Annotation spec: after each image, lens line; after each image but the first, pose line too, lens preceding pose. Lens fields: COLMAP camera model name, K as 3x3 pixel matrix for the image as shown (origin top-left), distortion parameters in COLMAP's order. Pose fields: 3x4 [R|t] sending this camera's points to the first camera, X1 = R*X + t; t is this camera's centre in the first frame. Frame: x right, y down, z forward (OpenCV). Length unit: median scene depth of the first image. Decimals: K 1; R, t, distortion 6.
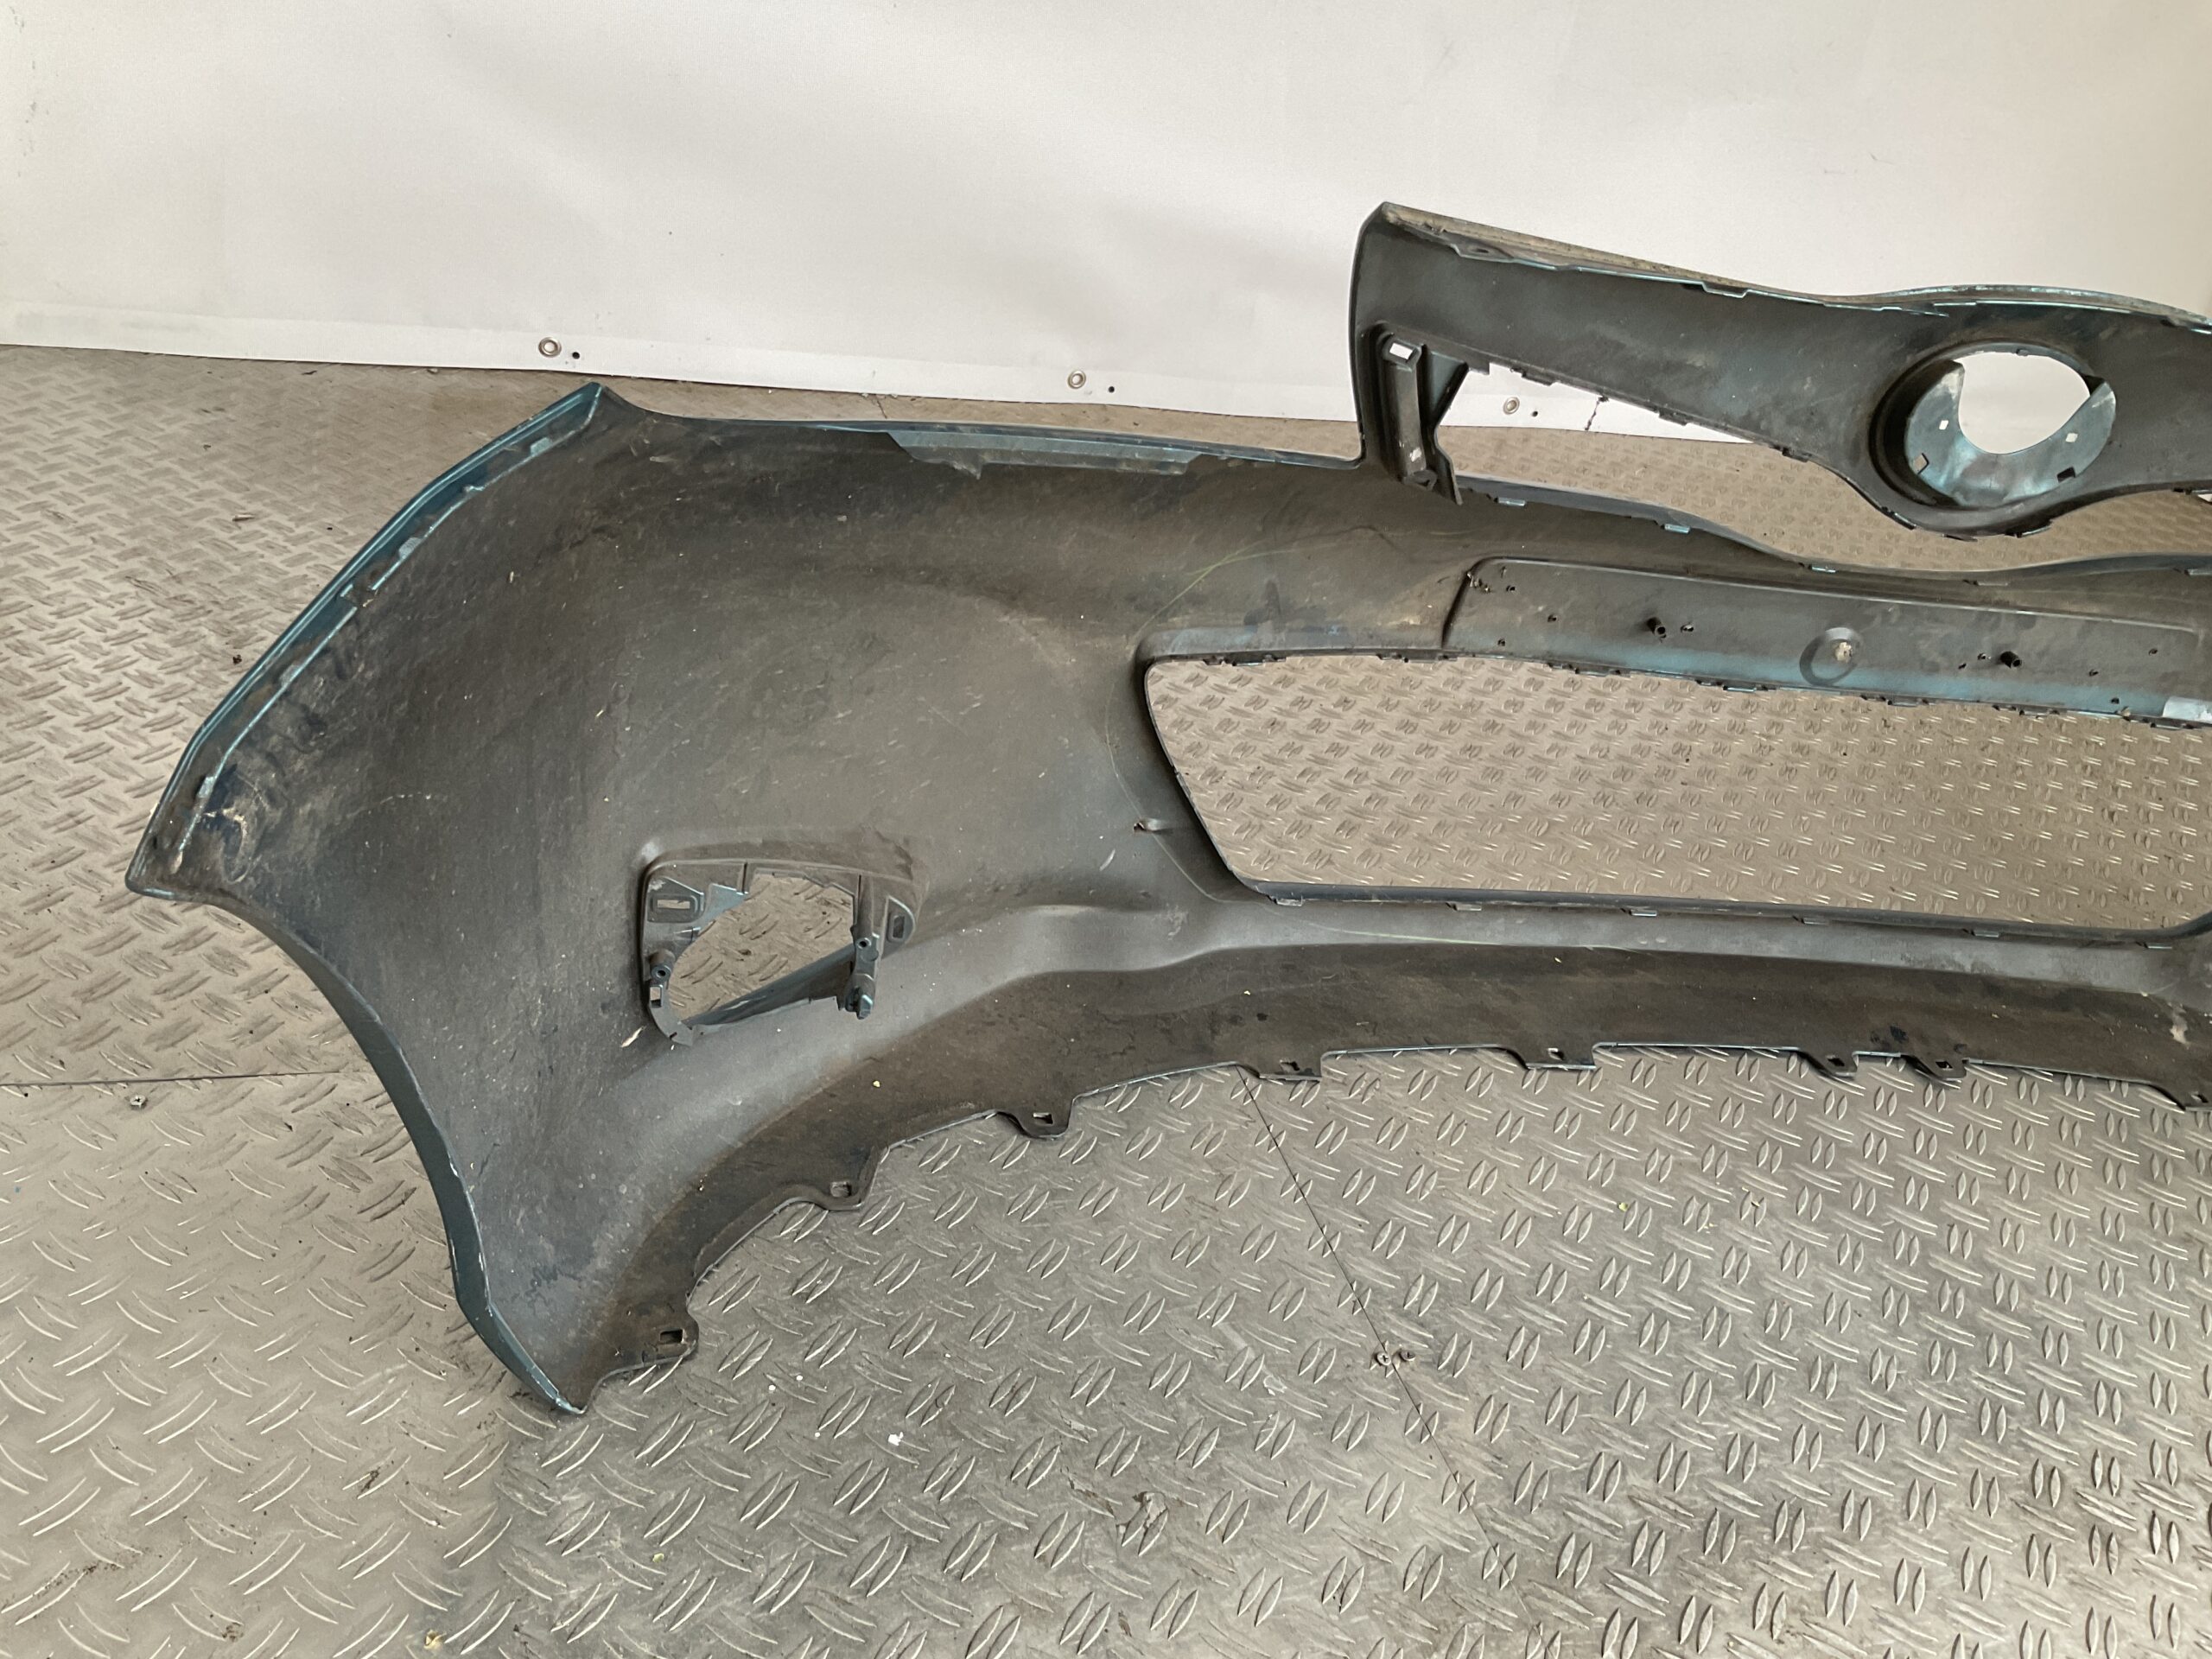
lens RADIAL K [[1854.1, 0, 1106.0], [0, 1854.1, 829.5], [0, 0, 1]] dist [-0.006858, -0.046384]
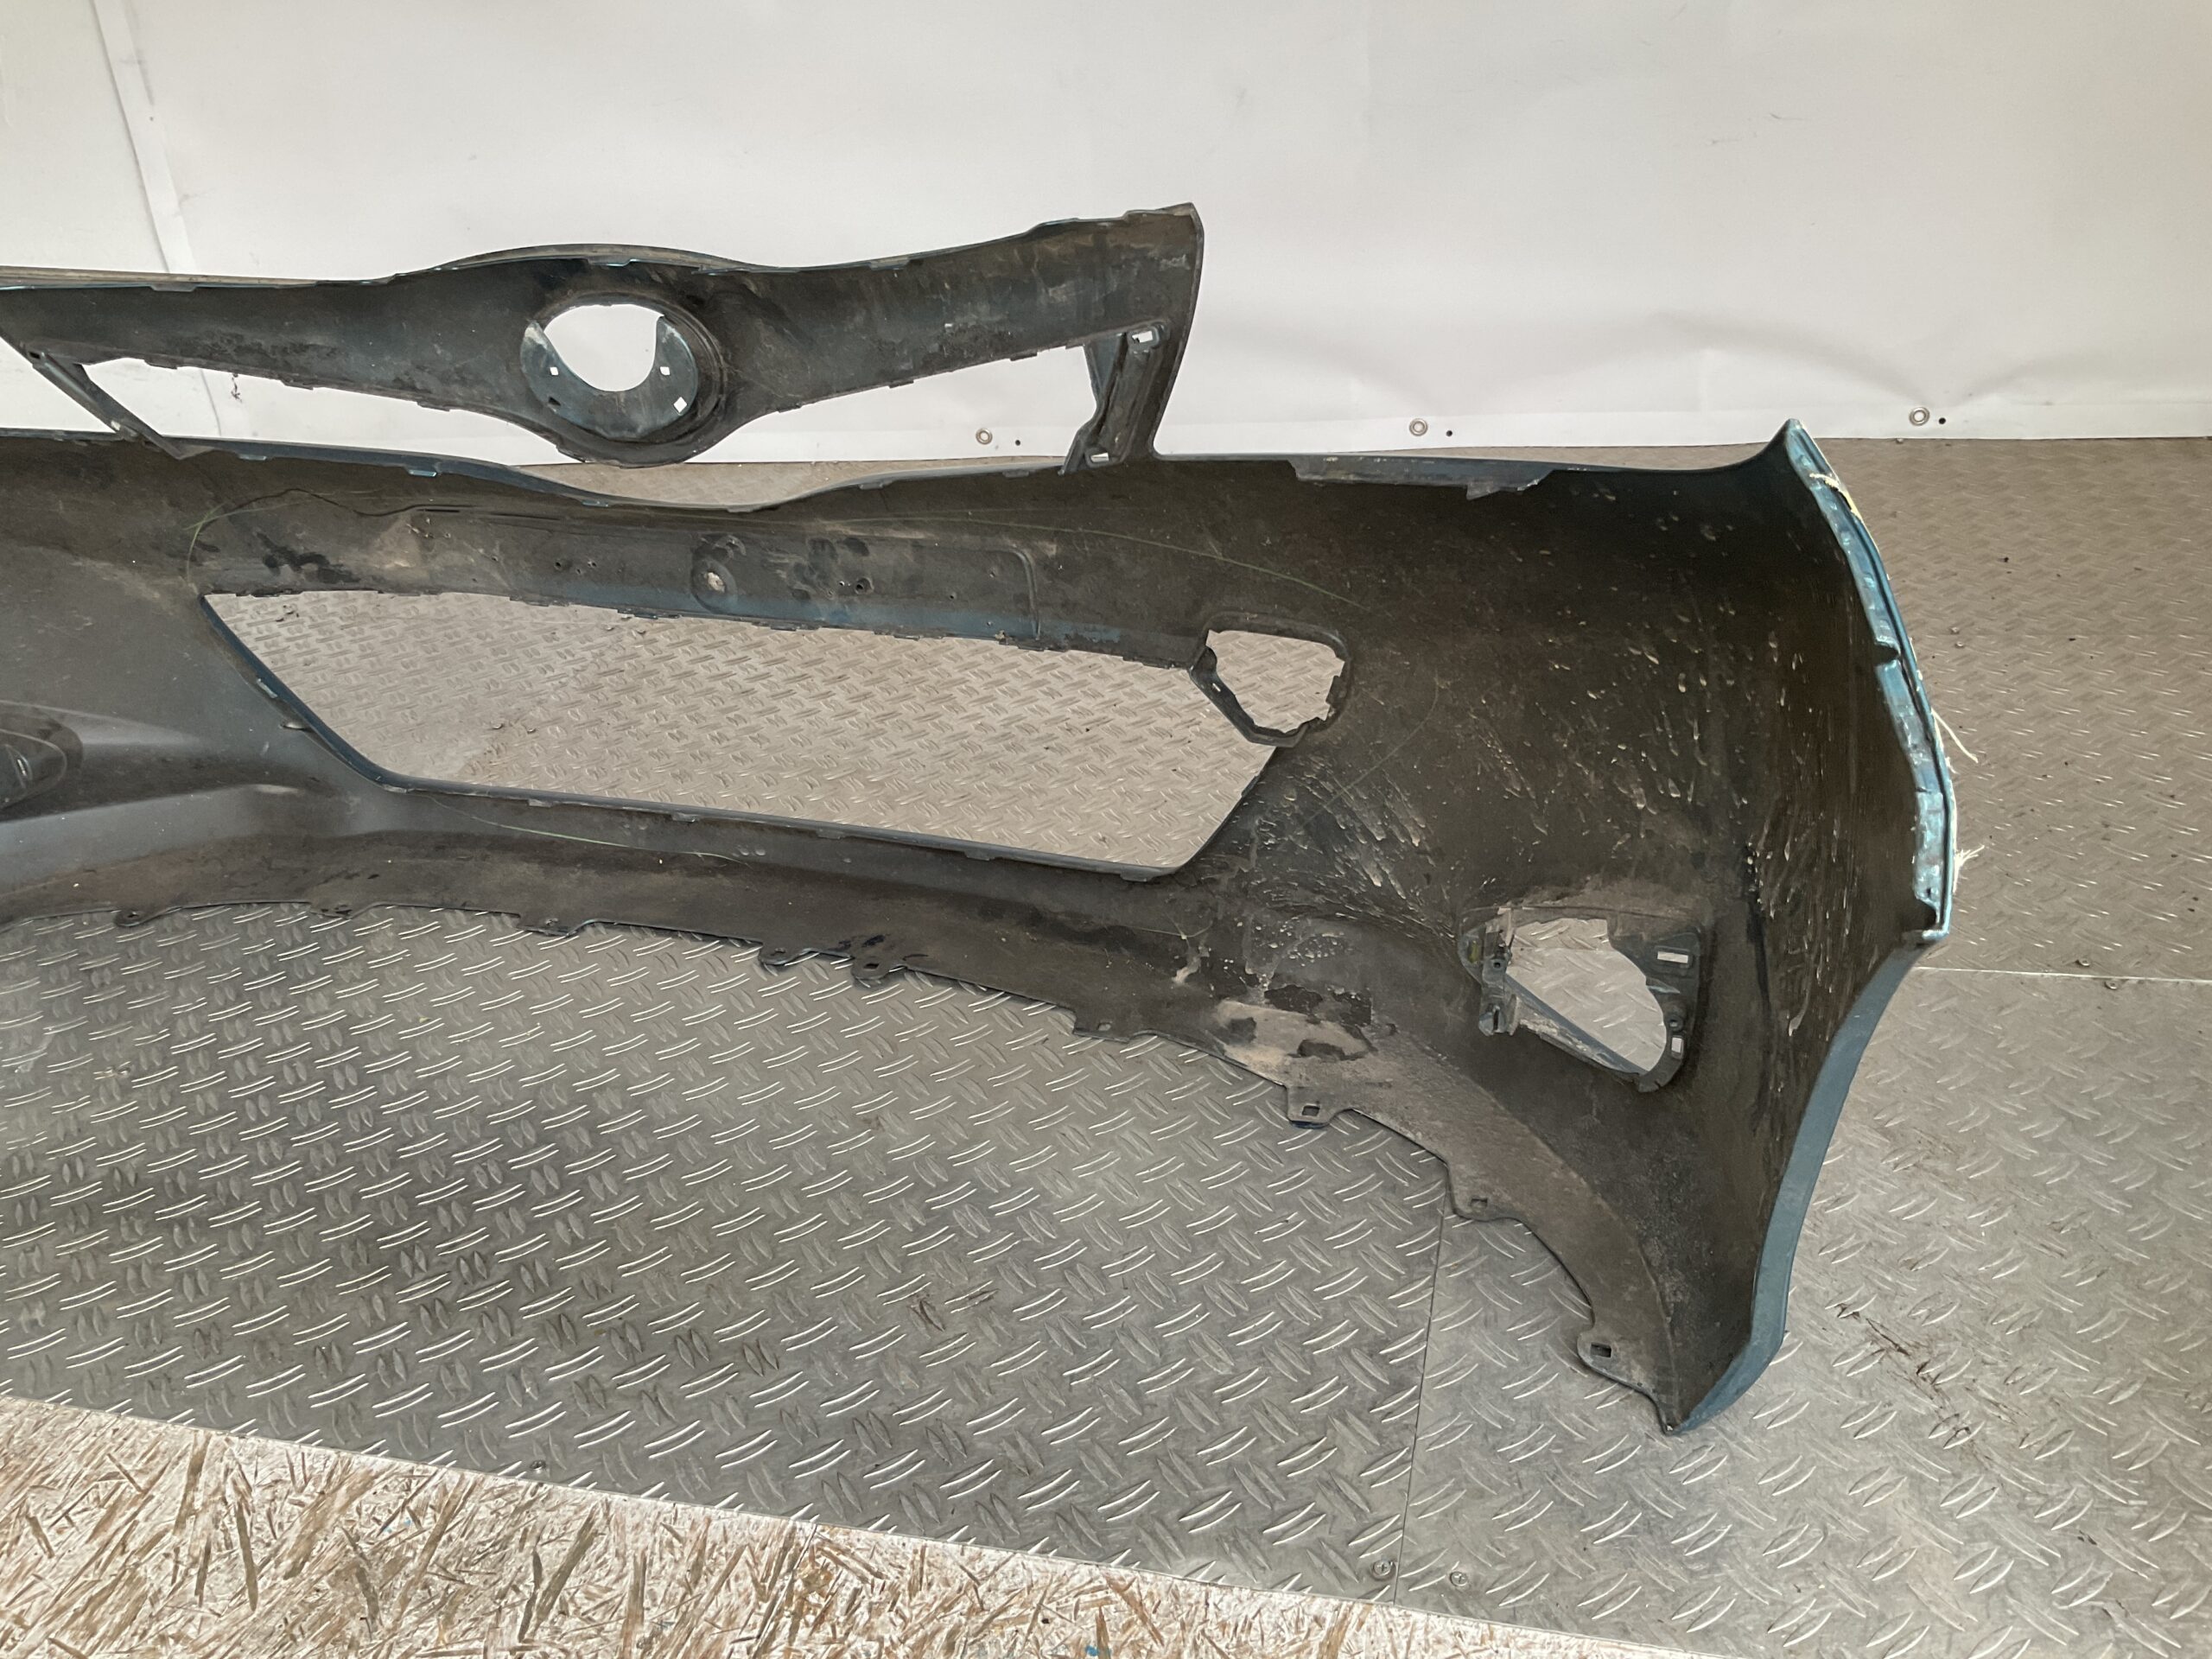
lens RADIAL K [[1864.7, 0, 1106.0], [0, 1864.7, 829.5], [0, 0, 1]] dist [0.011352, -0.073164]
pose [[0.836669, 0.033329, -0.546693, 1.315011], [-0.073984, 0.995876, -0.052512, 0.105739], [0.542689, 0.084382, 0.835685, 0.189943]]
